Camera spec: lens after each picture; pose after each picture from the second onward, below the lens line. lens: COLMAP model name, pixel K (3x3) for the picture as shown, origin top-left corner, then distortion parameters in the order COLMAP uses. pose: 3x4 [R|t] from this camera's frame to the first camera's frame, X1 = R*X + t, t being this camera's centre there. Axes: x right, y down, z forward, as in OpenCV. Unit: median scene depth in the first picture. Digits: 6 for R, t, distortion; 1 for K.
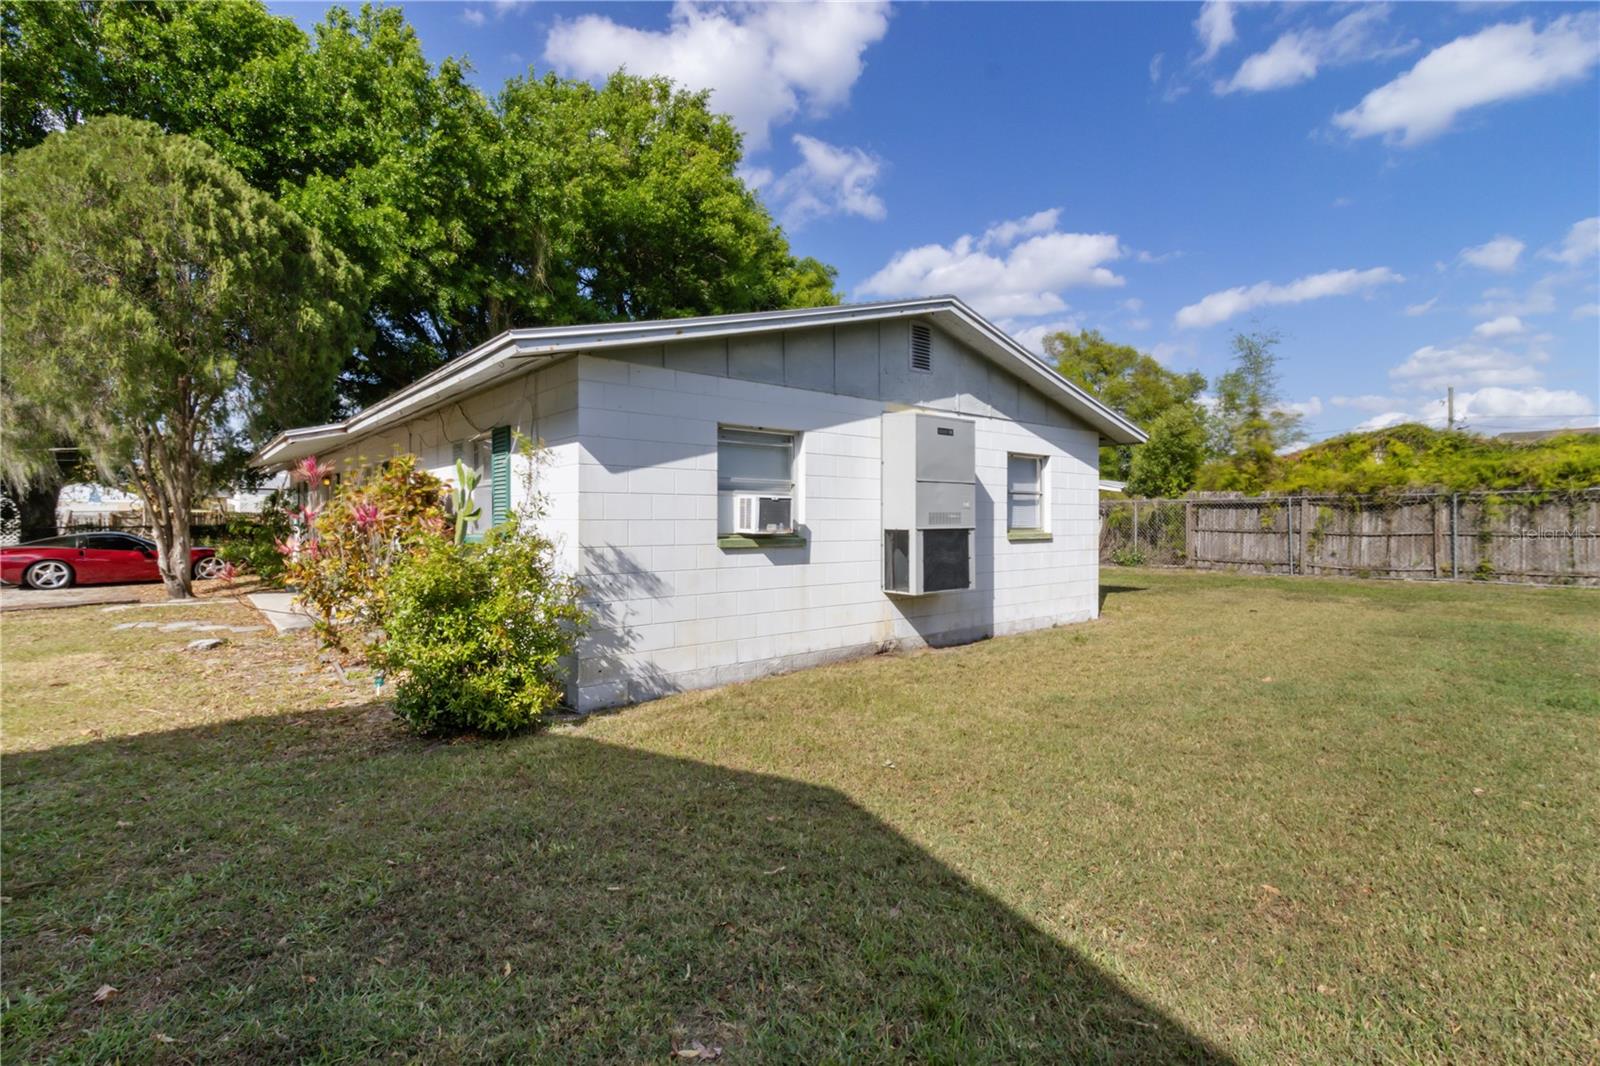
lens RADIAL K [[769.3, 0, 796.8], [0, 769.3, 521.1], [0, 0, 1]] dist [0.003747, -0.001498]
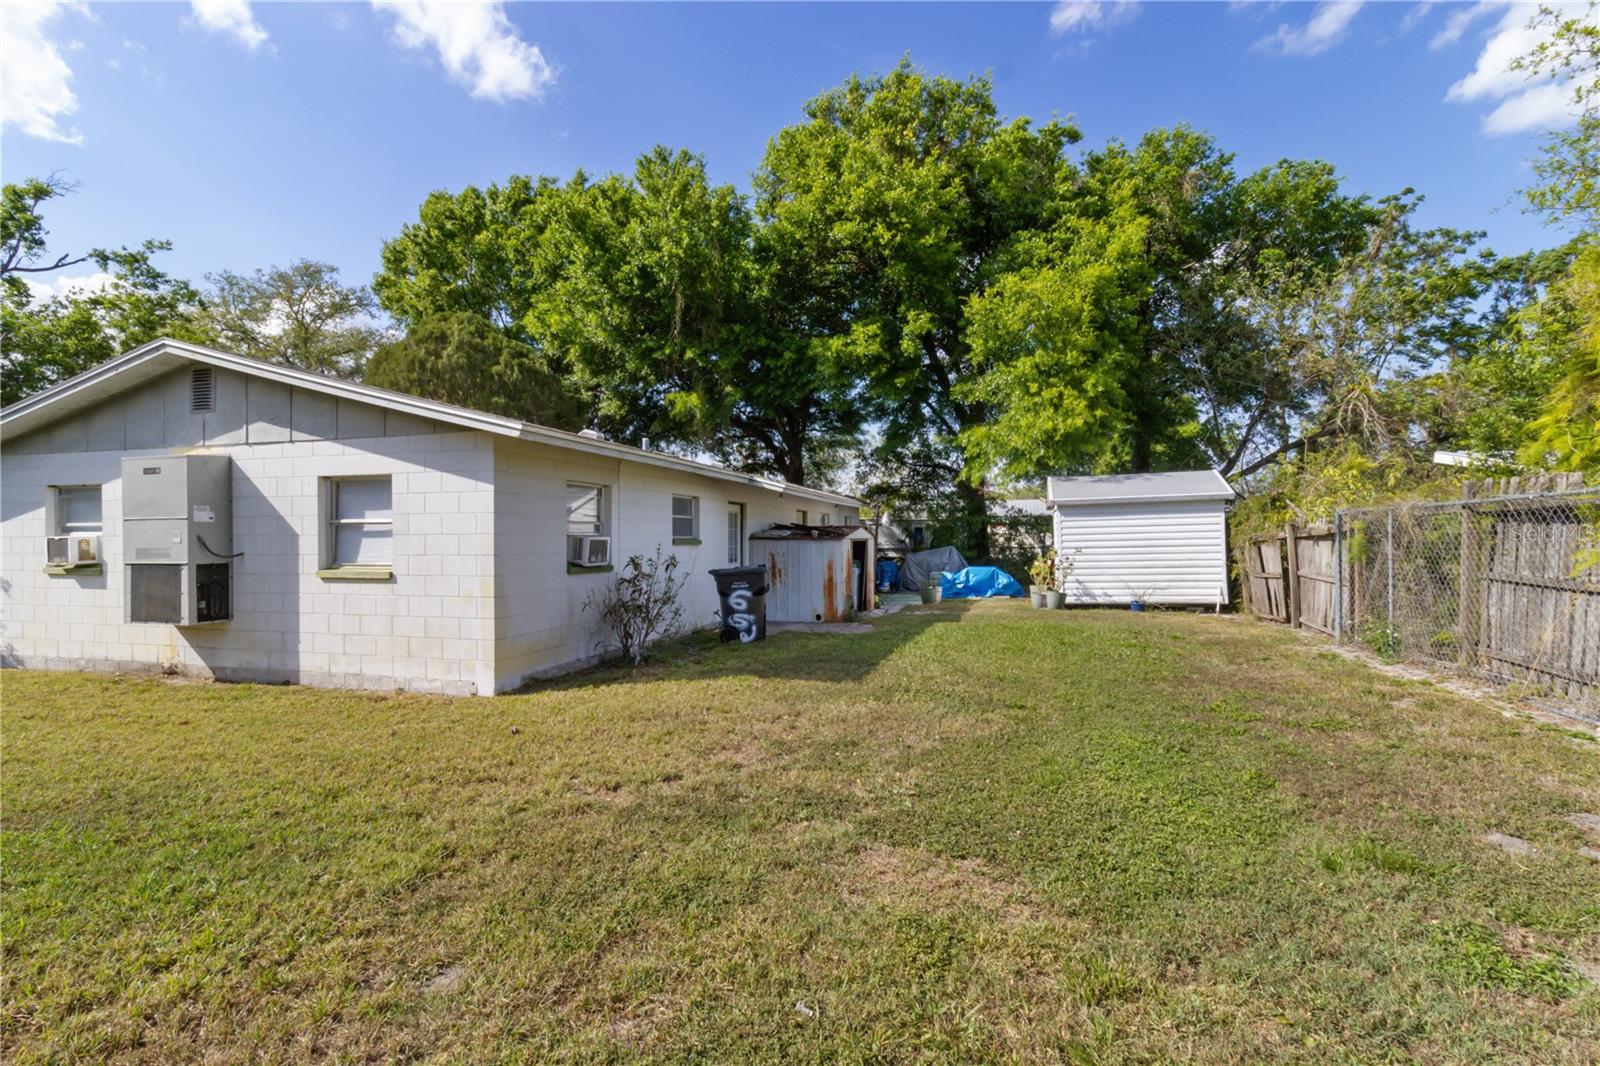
lens RADIAL K [[769.3, 0, 802.5], [0, 769.3, 541.4], [0, 0, 1]] dist [0.003747, -0.001498]
pose [[0.529569, -0.004233, -0.848257, 1.349421], [-0.001366, 0.999982, -0.005843, -0.012808], [0.848266, 0.004253, 0.529553, 1.037396]]
